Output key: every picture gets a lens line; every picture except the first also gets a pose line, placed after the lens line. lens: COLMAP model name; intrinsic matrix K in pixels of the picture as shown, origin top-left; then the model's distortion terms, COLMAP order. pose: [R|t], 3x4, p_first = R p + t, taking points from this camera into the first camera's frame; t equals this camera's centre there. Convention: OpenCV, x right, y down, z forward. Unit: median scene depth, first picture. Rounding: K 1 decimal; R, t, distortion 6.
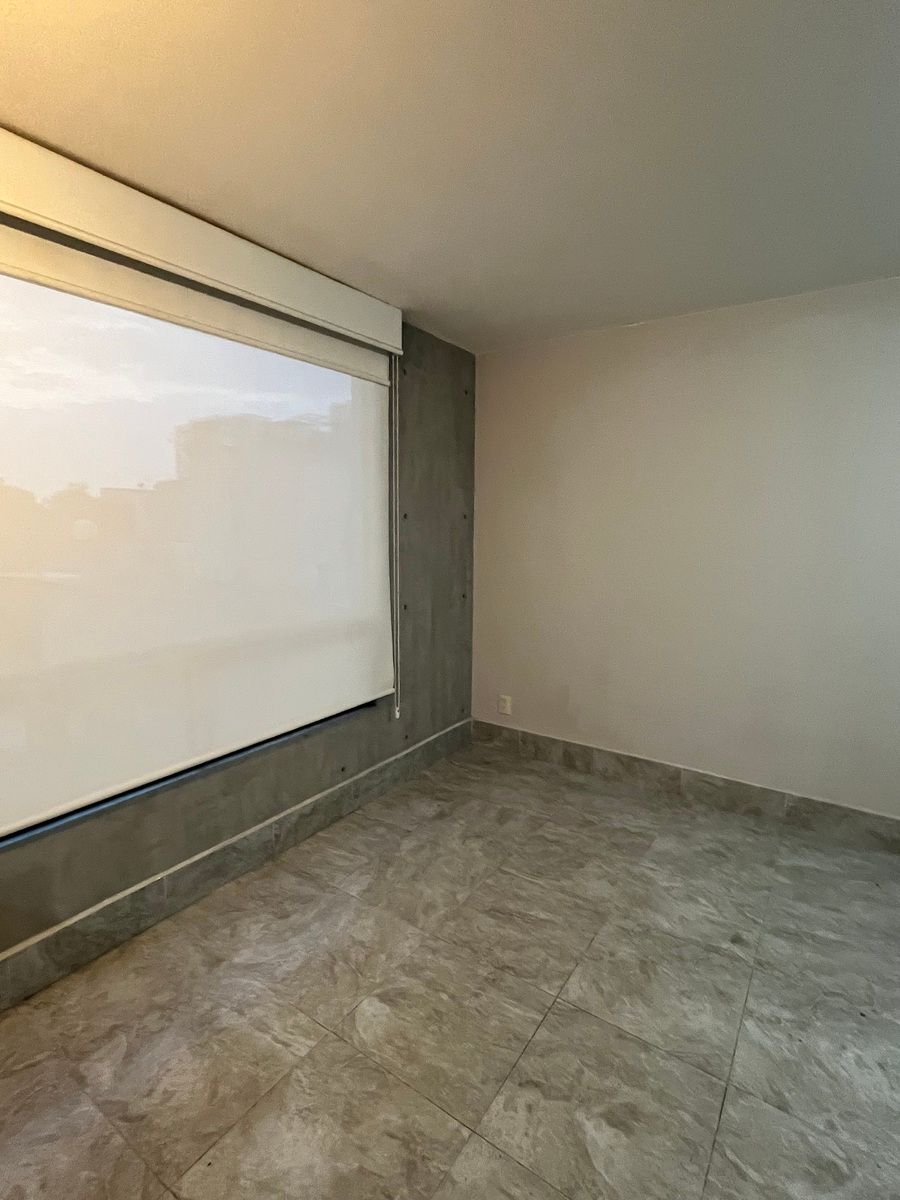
lens RADIAL K [[578.2, 0, 451.8], [0, 578.2, 601.3], [0, 0, 1]] dist [-0.002839, 0.000150]
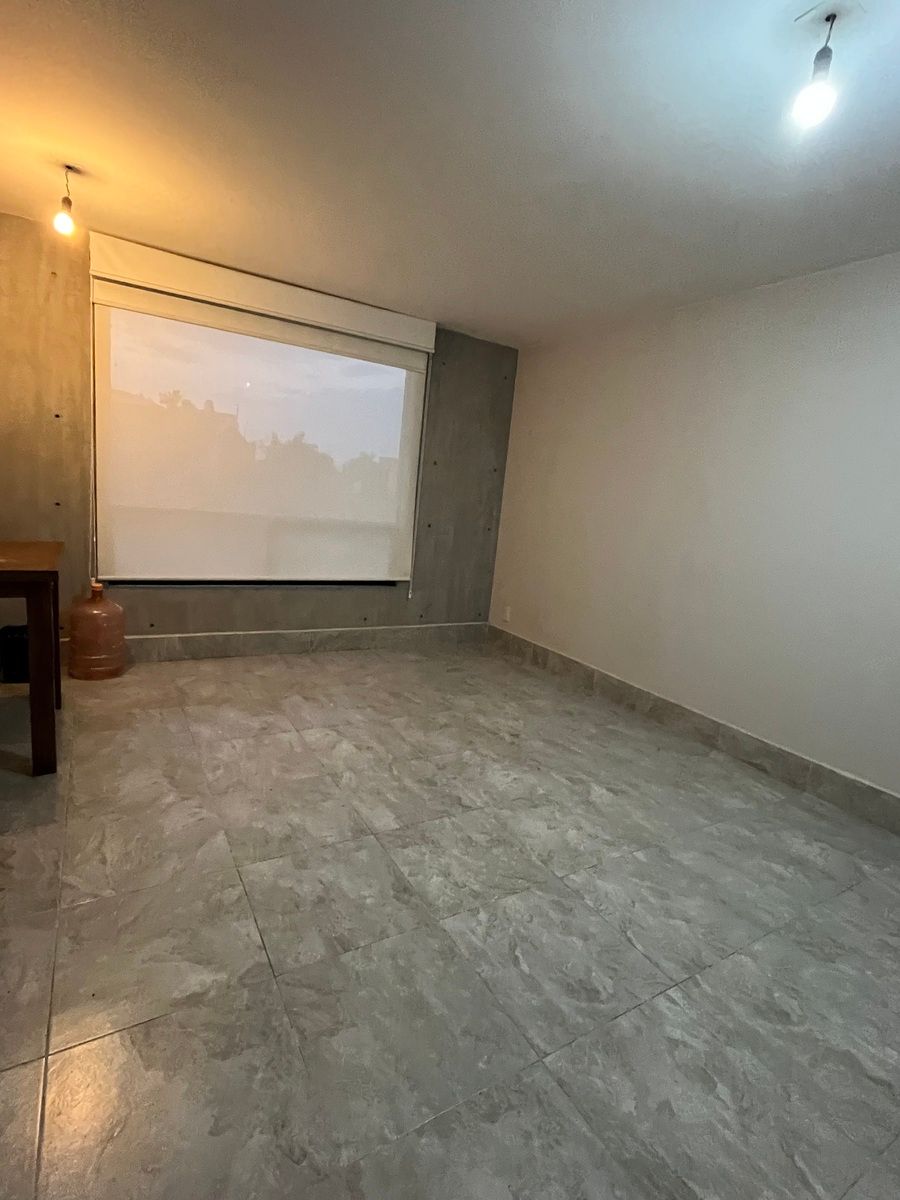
lens RADIAL K [[578.9, 0, 450.0], [0, 578.9, 600.0], [0, 0, 1]] dist [-0.004918, -0.000355]
pose [[0.905653, 0.154693, -0.394795, 0.704972], [-0.144606, 0.987938, 0.055380, 0.130701], [0.398600, 0.006935, 0.917099, -0.394114]]
